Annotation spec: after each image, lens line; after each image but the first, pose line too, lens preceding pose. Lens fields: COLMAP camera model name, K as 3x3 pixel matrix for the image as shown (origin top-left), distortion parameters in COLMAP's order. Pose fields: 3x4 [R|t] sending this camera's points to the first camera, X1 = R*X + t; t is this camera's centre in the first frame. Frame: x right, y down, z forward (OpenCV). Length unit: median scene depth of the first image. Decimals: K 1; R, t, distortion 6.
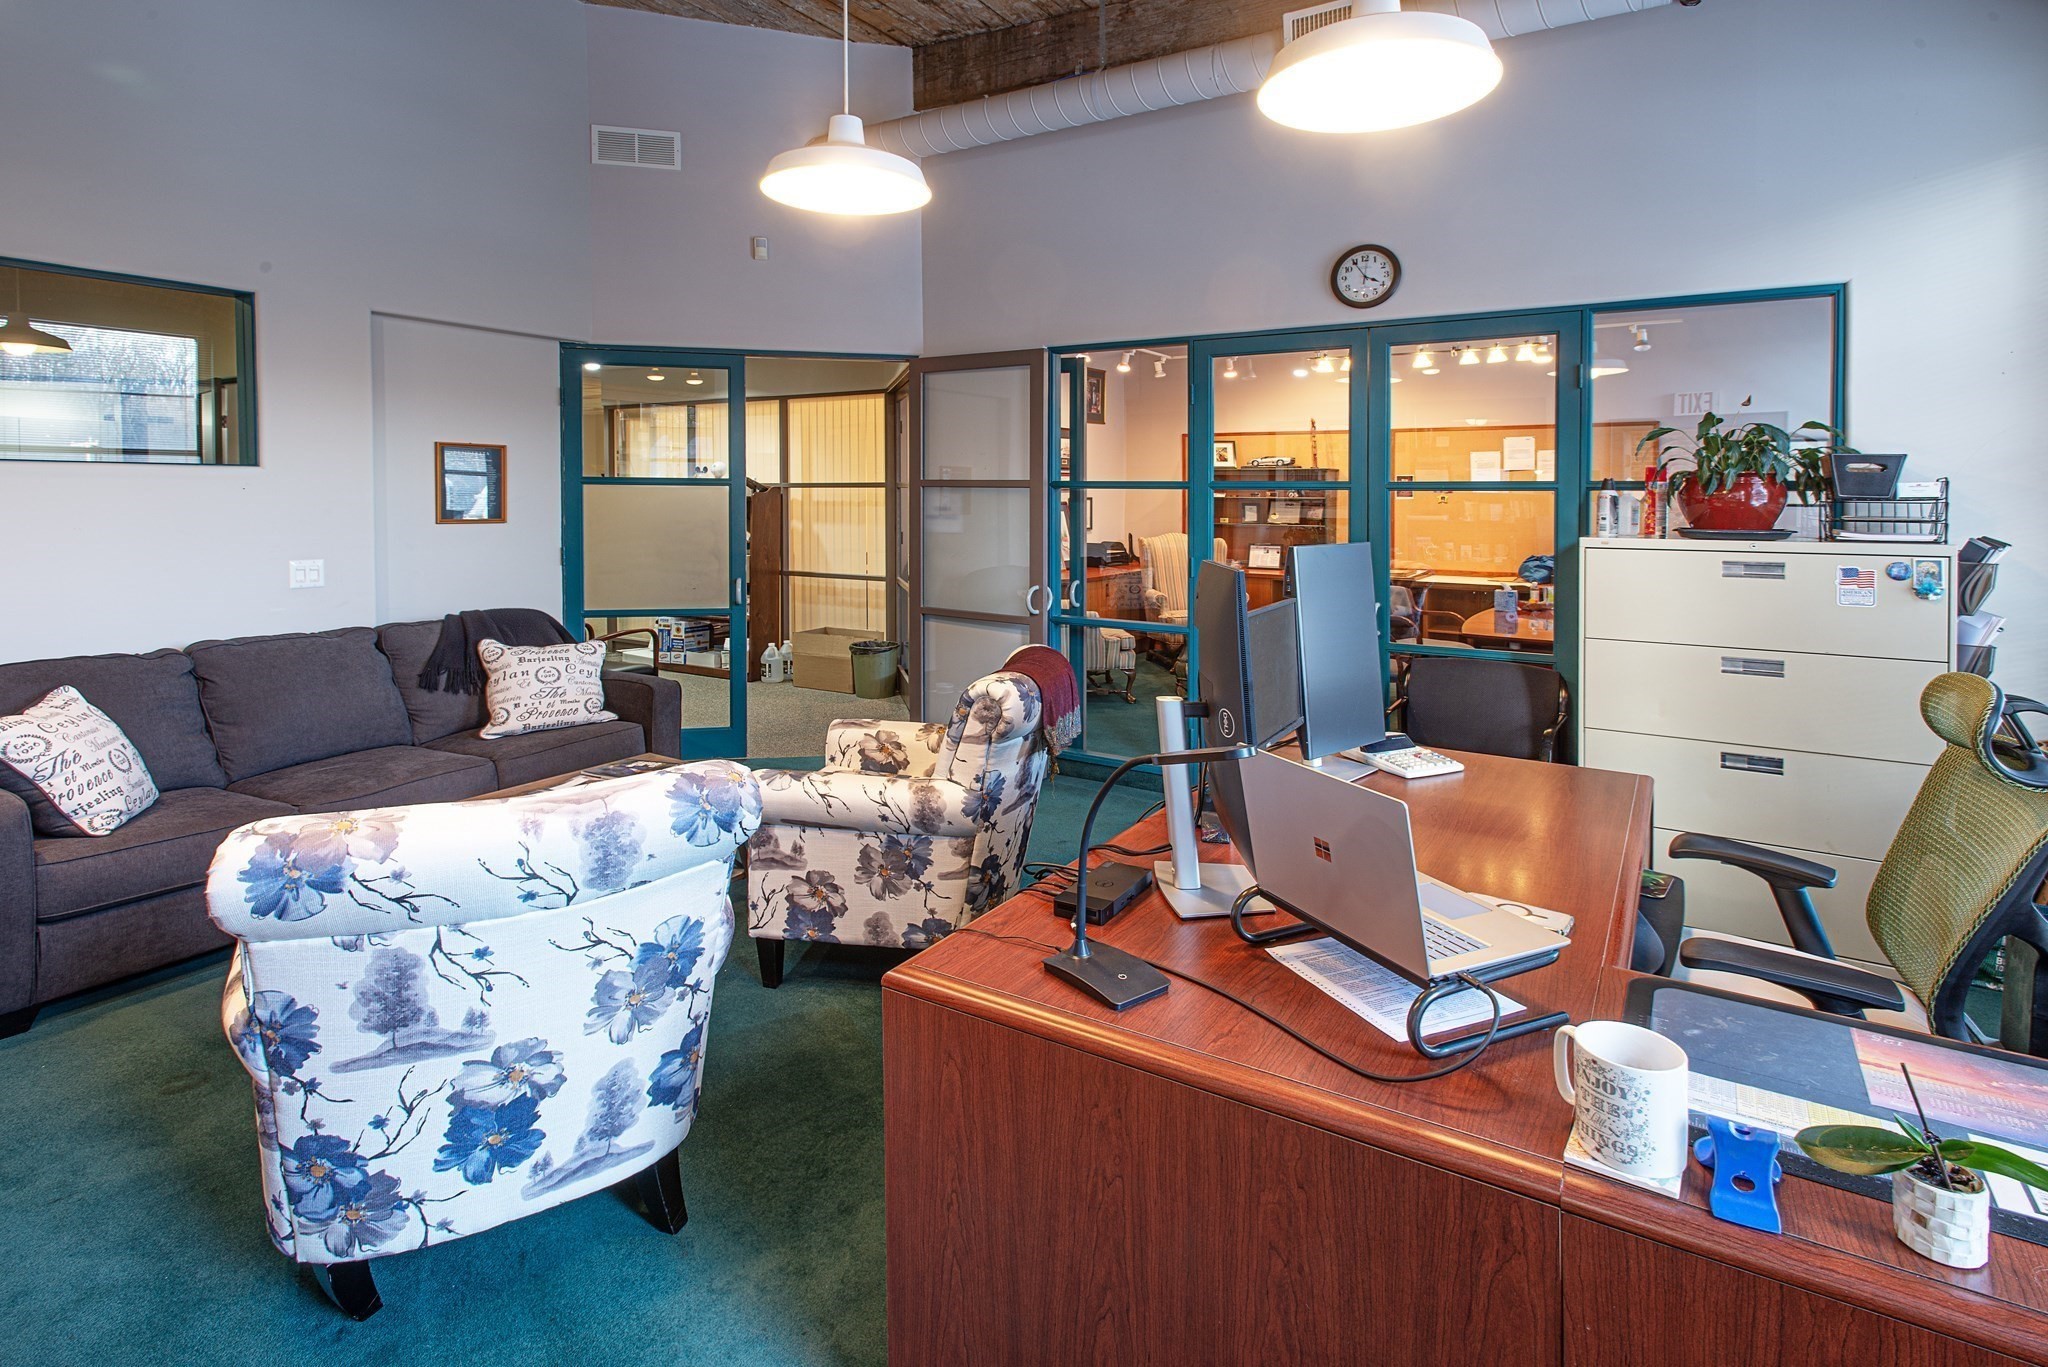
lens RADIAL K [[984.8, 0, 934.7], [0, 984.8, 469.9], [0, 0, 1]] dist [0.007929, -0.000964]
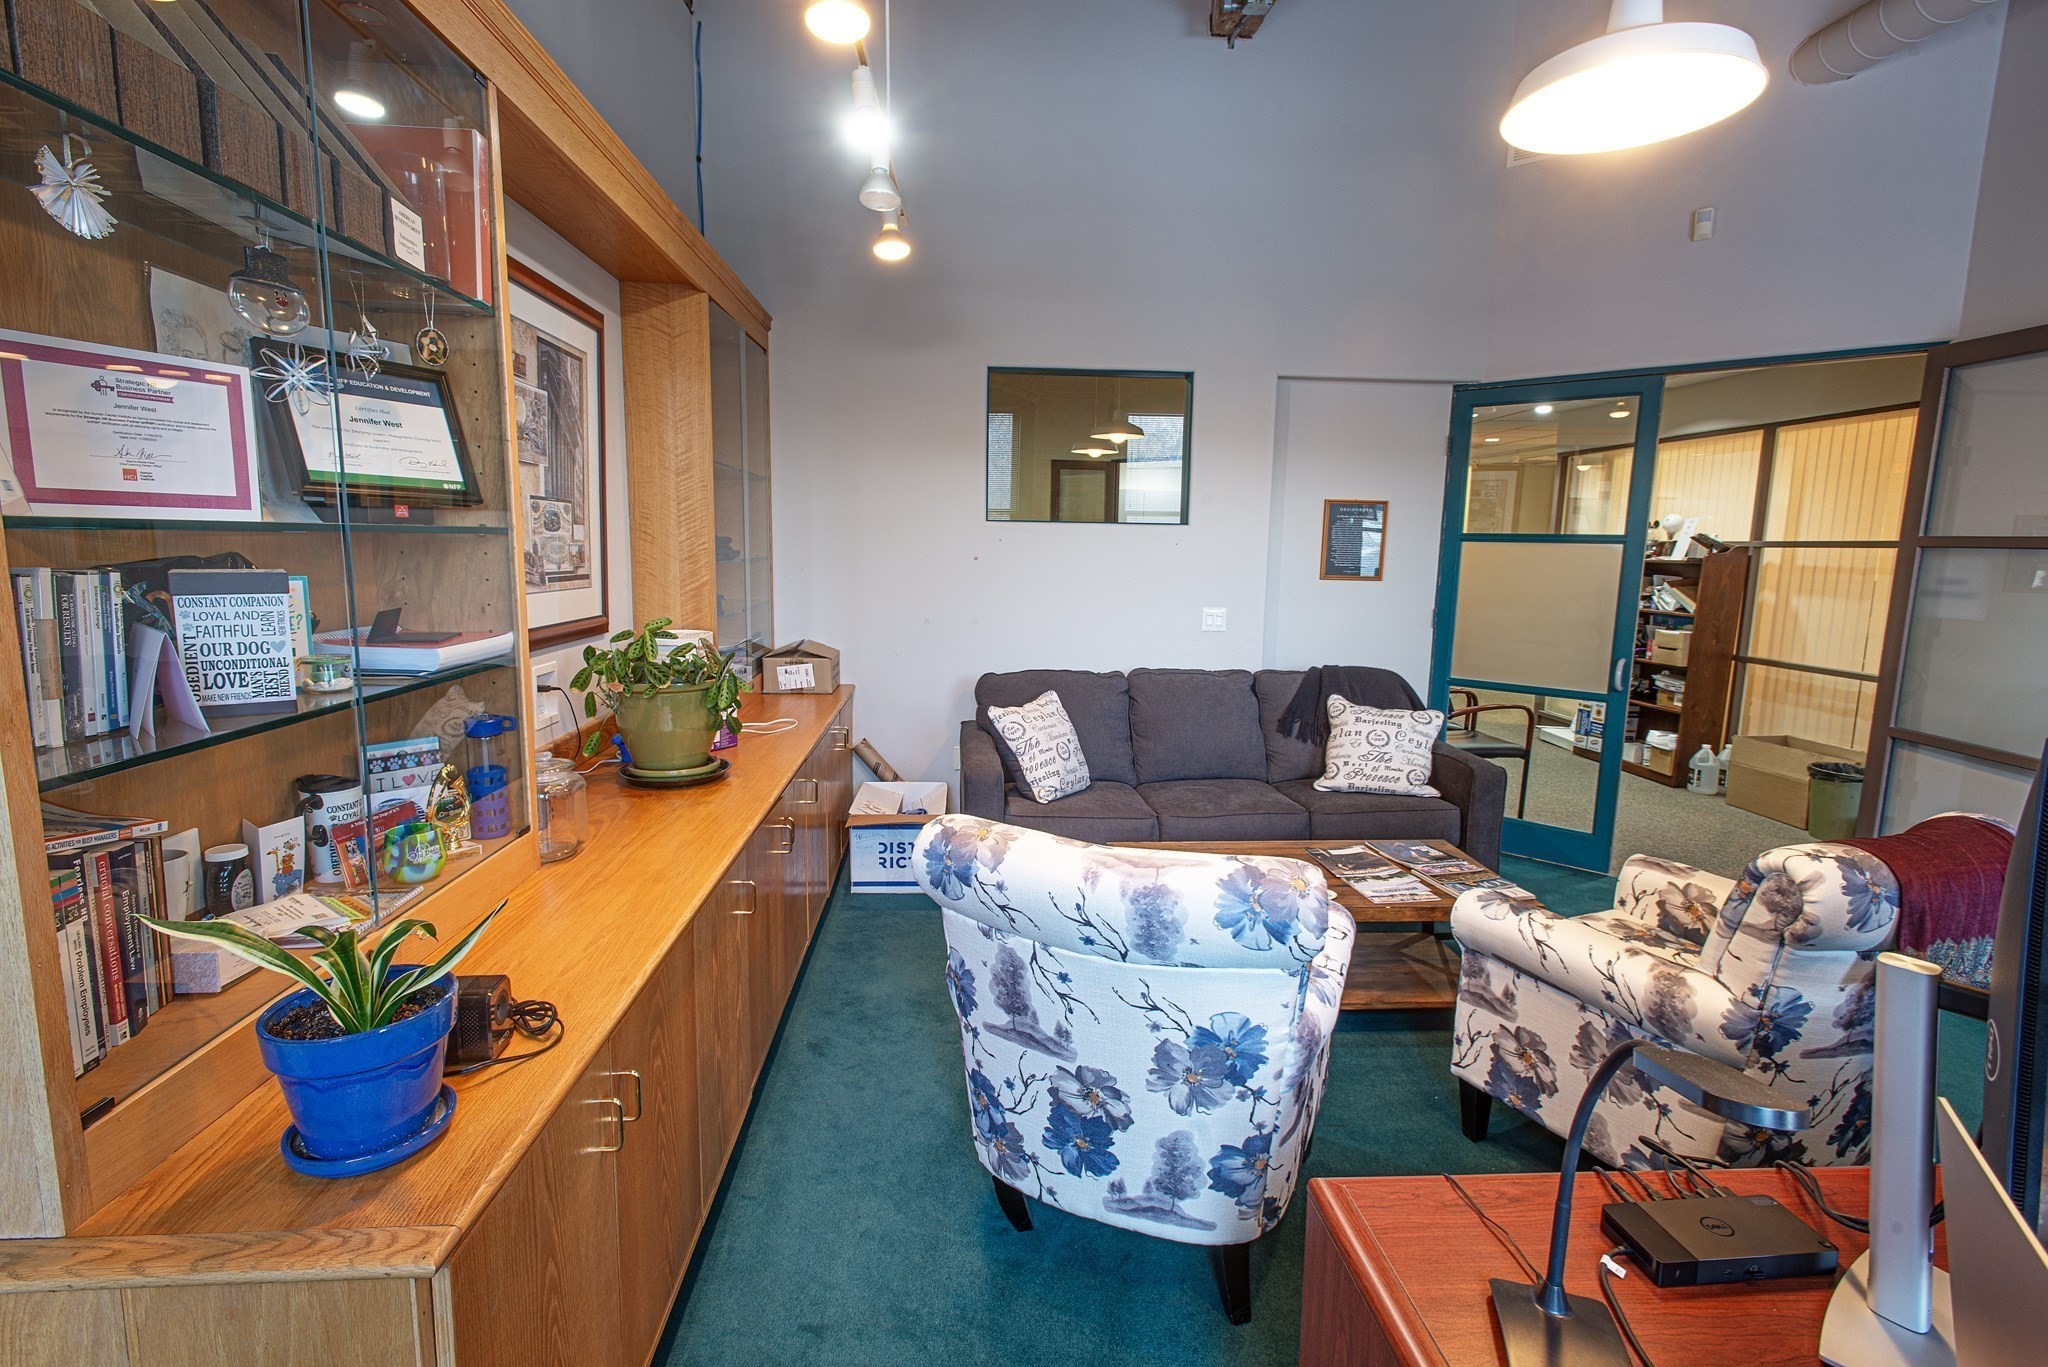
lens RADIAL K [[984.8, 0, 1027.0], [0, 984.8, 662.0], [0, 0, 1]] dist [0.007929, -0.000964]
pose [[0.644253, 0.096782, -0.758664, 0.138553], [0.006536, 0.991228, 0.132000, 0.002761], [0.764784, -0.090000, 0.637969, 0.146380]]
